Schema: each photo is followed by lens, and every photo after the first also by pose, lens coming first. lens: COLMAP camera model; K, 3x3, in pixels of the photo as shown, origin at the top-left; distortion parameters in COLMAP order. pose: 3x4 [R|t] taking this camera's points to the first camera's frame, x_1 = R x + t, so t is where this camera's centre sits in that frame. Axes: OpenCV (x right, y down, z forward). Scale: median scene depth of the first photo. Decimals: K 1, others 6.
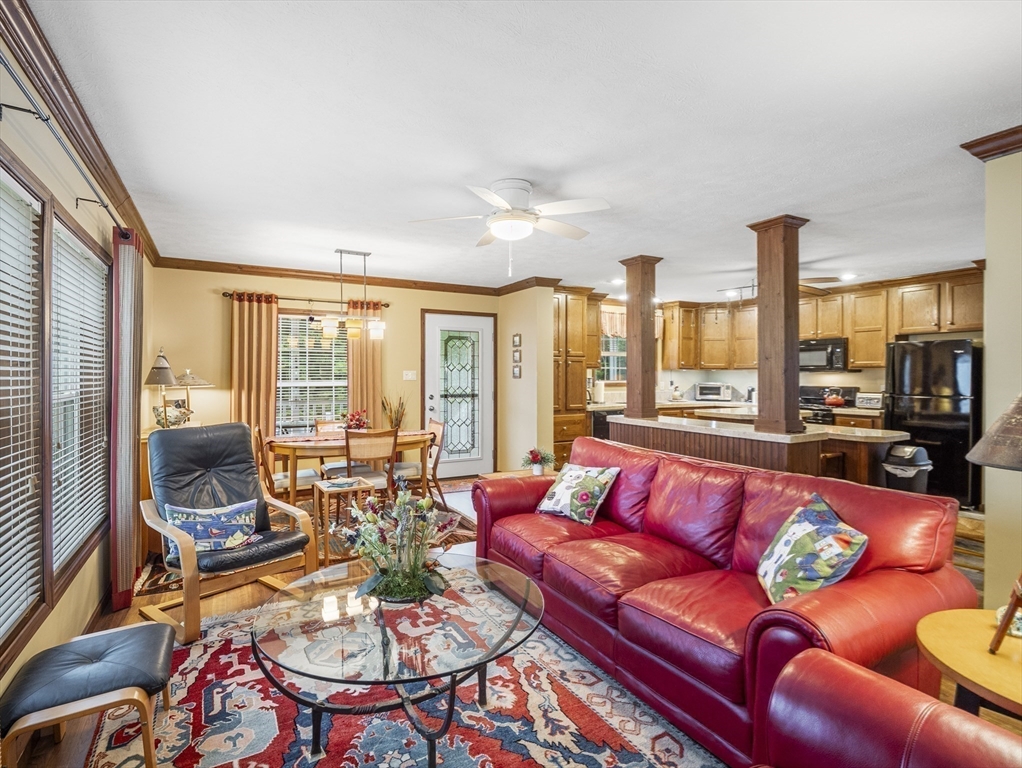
lens RADIAL K [[512.9, 0, 500.8], [0, 512.9, 379.3], [0, 0, 1]] dist [-0.002478, -0.005153]
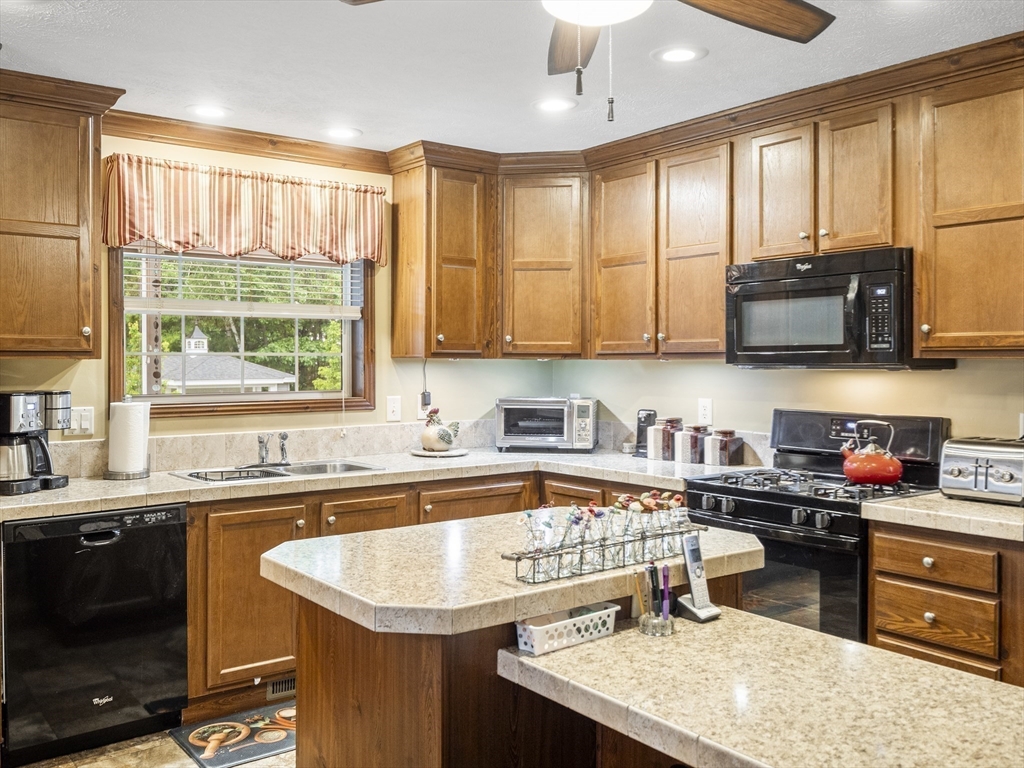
lens RADIAL K [[910.4, 0, 498.3], [0, 910.4, 363.9], [0, 0, 1]] dist [0.013830, -0.021567]
pose [[0.987718, -0.003949, 0.156196, 0.393619], [0.004756, 0.999977, -0.004794, -0.016375], [-0.156173, 0.005478, 0.987715, 0.567603]]
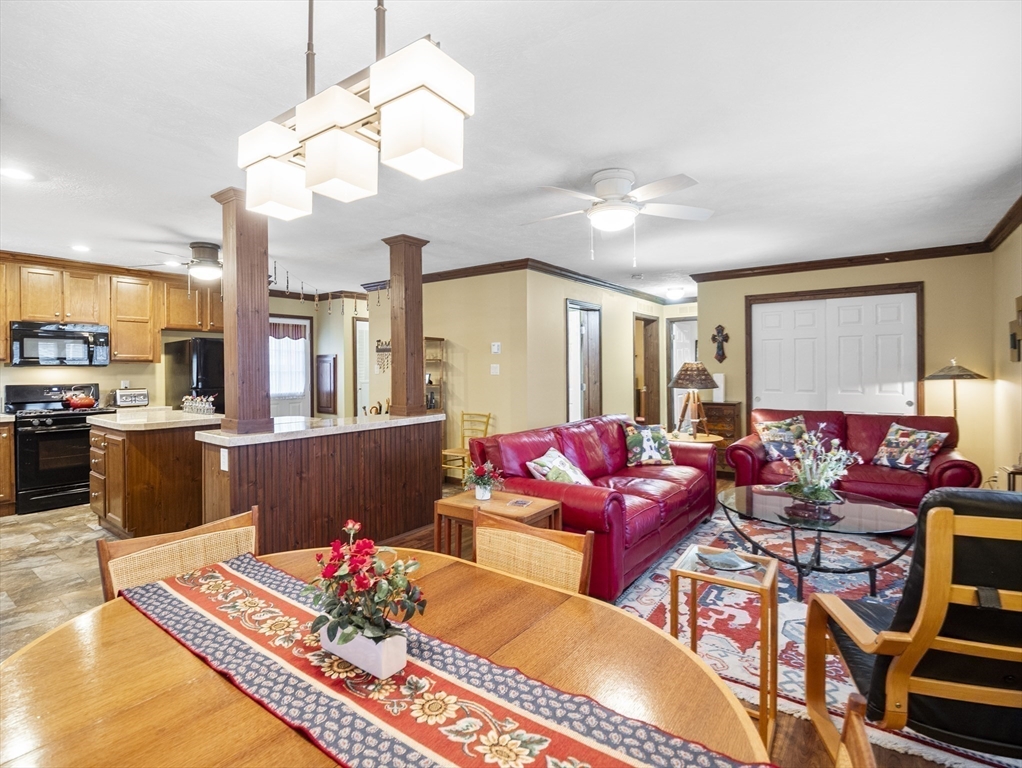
lens RADIAL K [[510.0, 0, 504.0], [0, 510.0, 369.7], [0, 0, 1]] dist [-0.009429, -0.004244]
pose [[-0.420372, -0.002609, 0.907348, -0.388312], [0.012699, 0.999881, 0.008759, -0.008070], [-0.907263, 0.015204, -0.420288, 0.799857]]
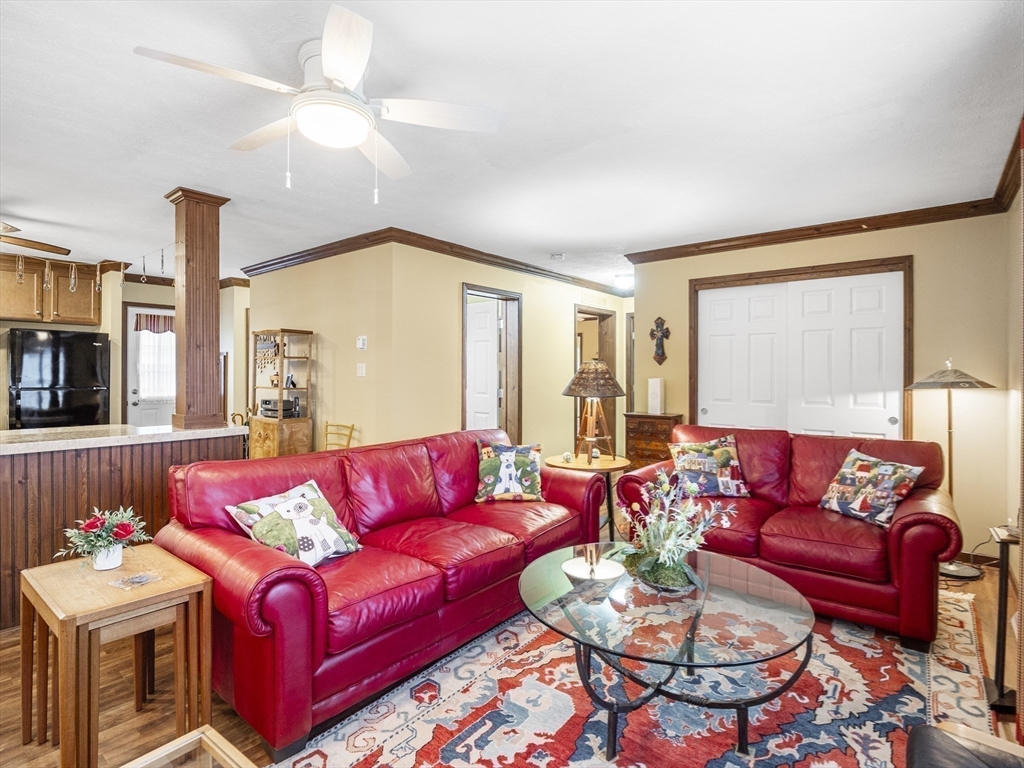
lens RADIAL K [[513.9, 0, 509.8], [0, 513.9, 381.3], [0, 0, 1]] dist [-0.002478, -0.005153]
pose [[-0.378856, -0.016627, 0.925306, -0.314108], [0.002219, 0.999819, 0.018874, 0.002225], [-0.925453, 0.009204, -0.378751, 0.515567]]
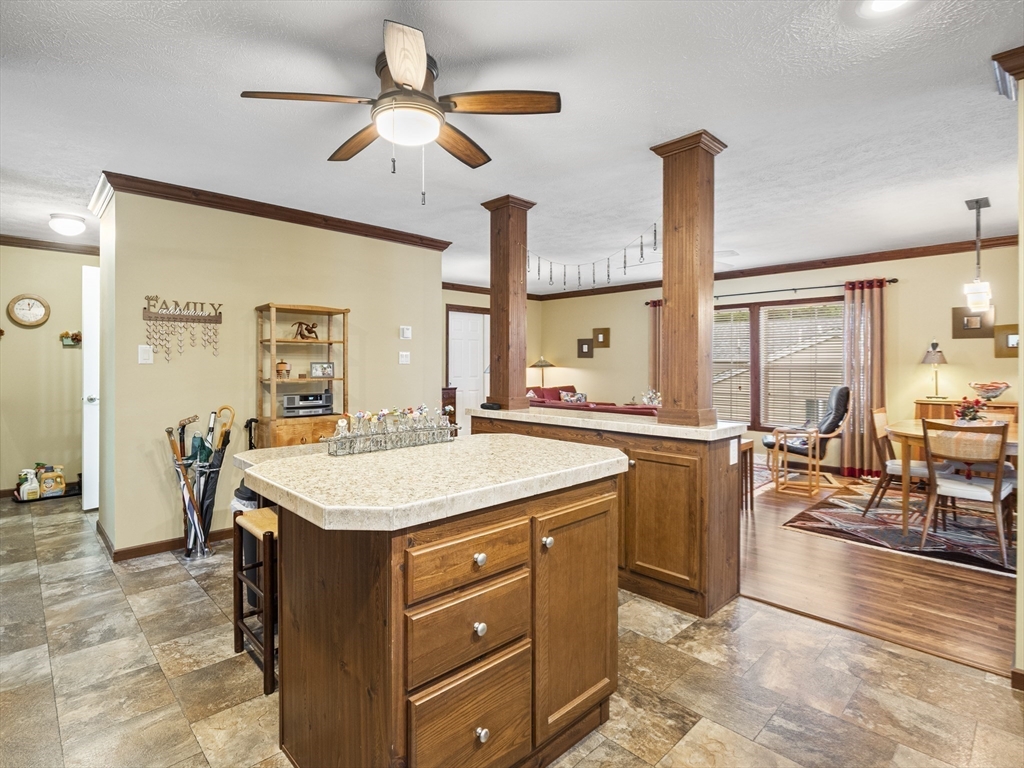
lens RADIAL K [[511.0, 0, 501.1], [0, 511.0, 373.0], [0, 0, 1]] dist [-0.009429, -0.004244]
pose [[-0.963809, 0.004222, -0.266560, 0.508800], [-0.002552, 0.999683, 0.025060, 0.002644], [0.266582, 0.024833, -0.963492, 1.218978]]
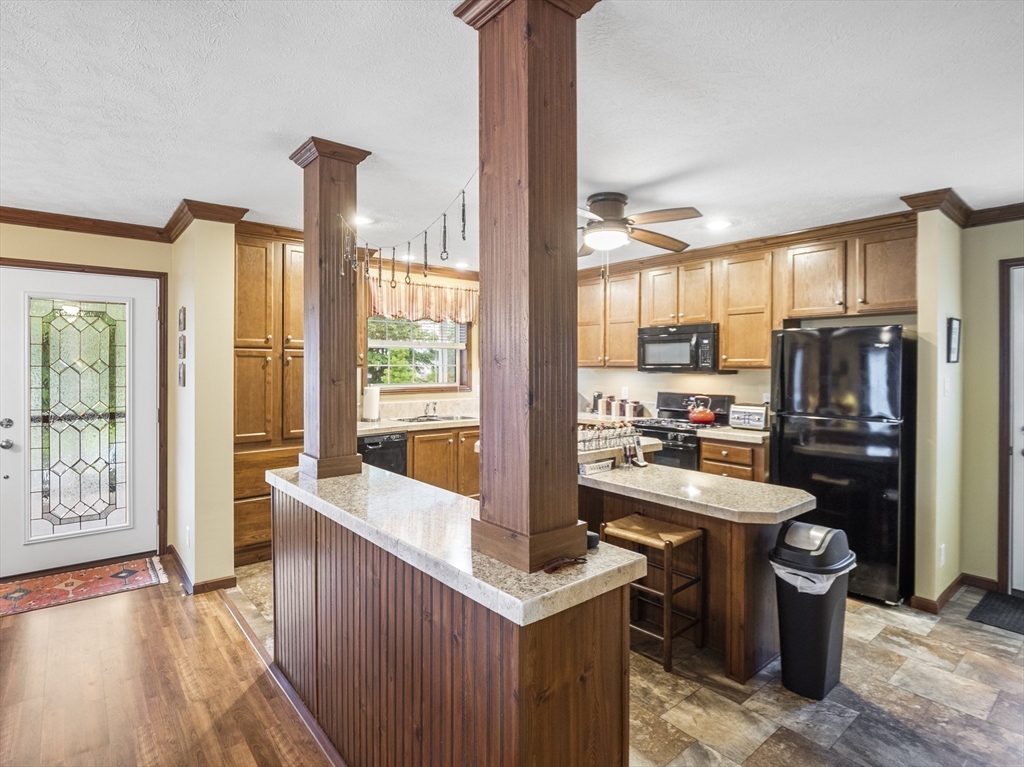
lens RADIAL K [[536.7, 0, 492.8], [0, 536.7, 368.0], [0, 0, 1]] dist [-0.006565, -0.002915]
pose [[0.983841, 0.000513, 0.179042, 0.274454], [0.000138, 0.999993, -0.003623, -0.021039], [-0.179043, 0.003589, 0.983835, 0.380435]]
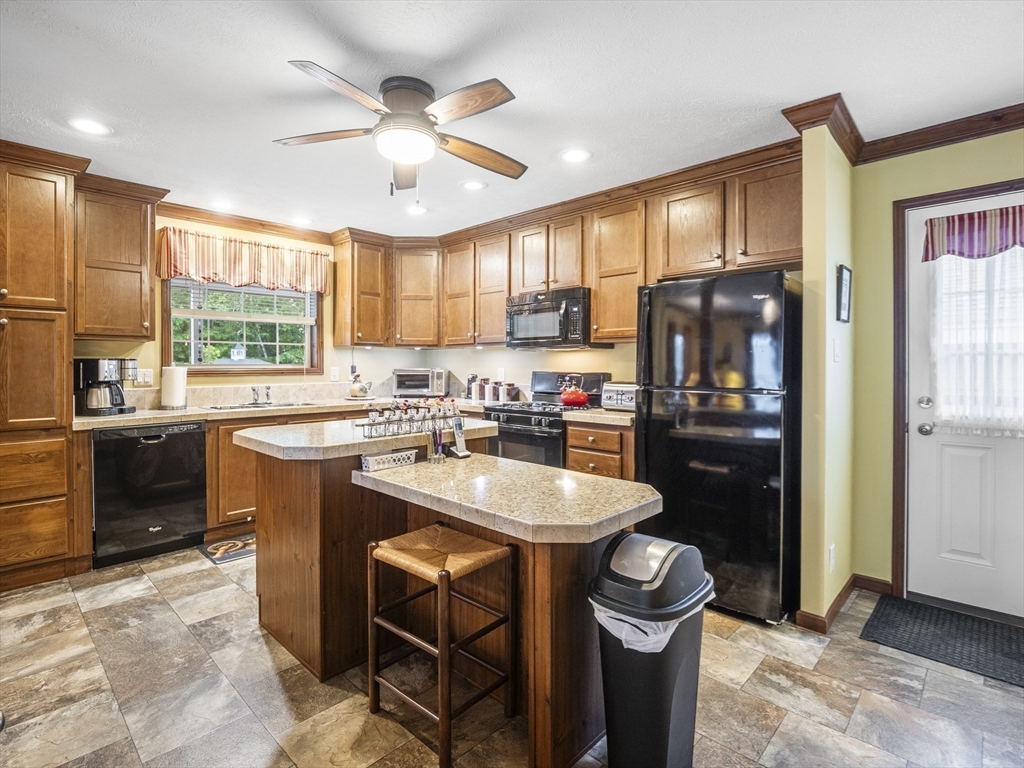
lens RADIAL K [[513.9, 0, 499.7], [0, 513.9, 368.6], [0, 0, 1]] dist [-0.002478, -0.005153]
pose [[0.953852, -0.004622, 0.300242, 0.432049], [0.004796, 0.999988, 0.000157, 0.009780], [-0.300240, 0.001290, 0.953863, 0.509683]]
